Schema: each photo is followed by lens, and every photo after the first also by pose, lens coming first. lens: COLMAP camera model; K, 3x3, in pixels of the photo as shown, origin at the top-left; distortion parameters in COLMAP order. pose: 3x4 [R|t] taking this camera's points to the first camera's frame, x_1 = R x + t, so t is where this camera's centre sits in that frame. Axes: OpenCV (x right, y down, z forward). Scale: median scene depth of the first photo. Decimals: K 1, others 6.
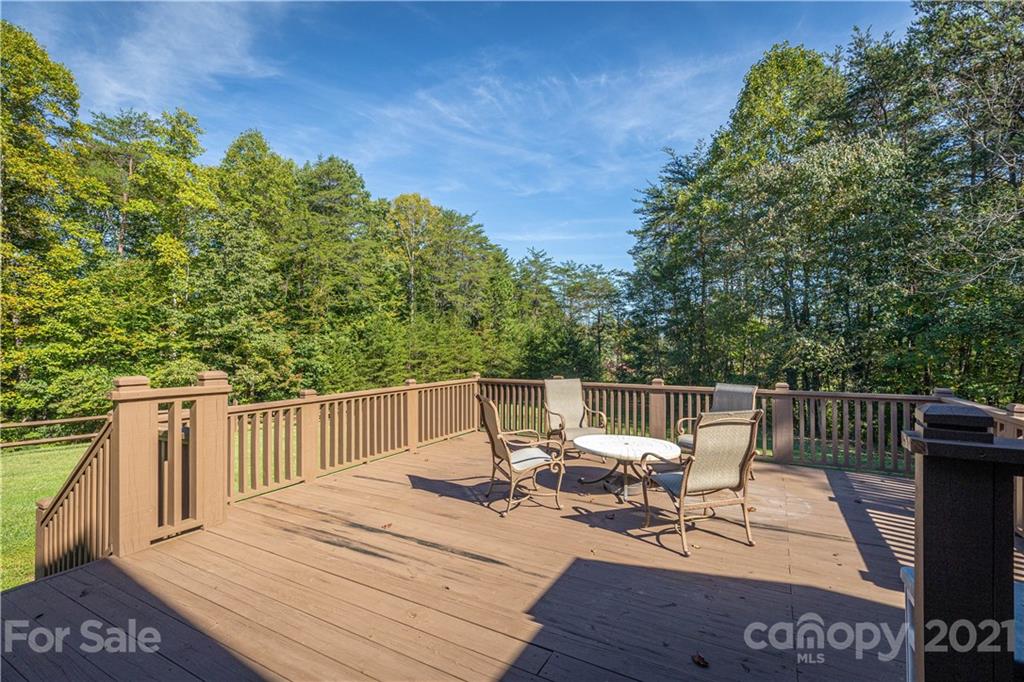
lens RADIAL K [[467.3, 0, 513.9], [0, 467.3, 345.4], [0, 0, 1]] dist [0.000563, 0.000134]
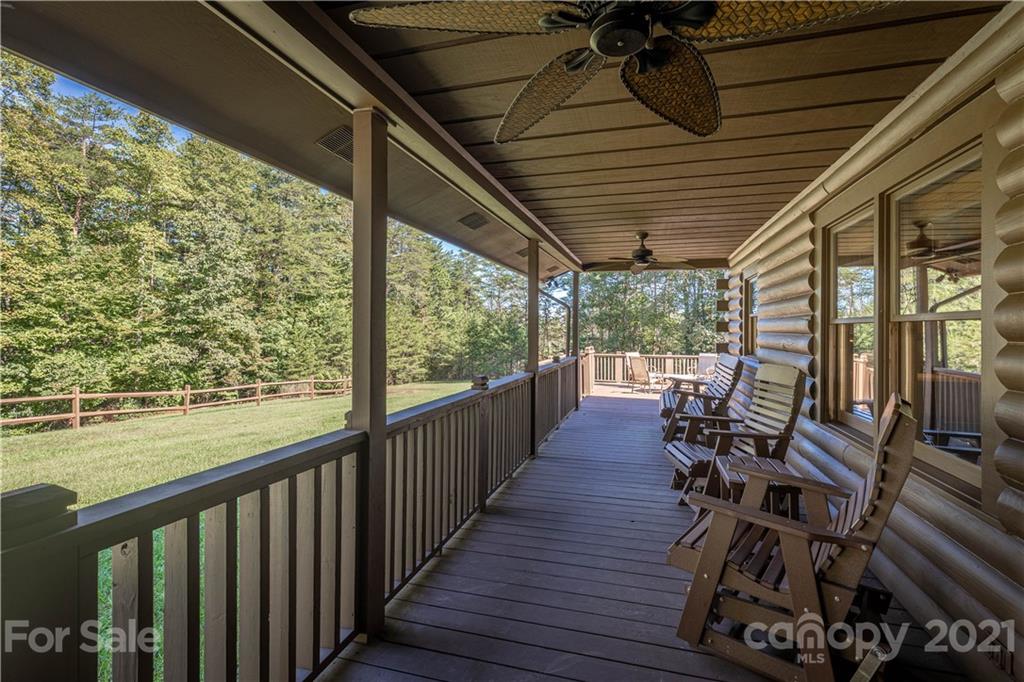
lens RADIAL K [[467.3, 0, 513.9], [0, 467.3, 345.4], [0, 0, 1]] dist [0.000563, 0.000134]
pose [[0.977305, -0.000046, 0.211838, -0.141614], [-0.006746, 0.999486, 0.031340, -0.004012], [-0.211730, -0.032057, 0.976802, -0.159960]]
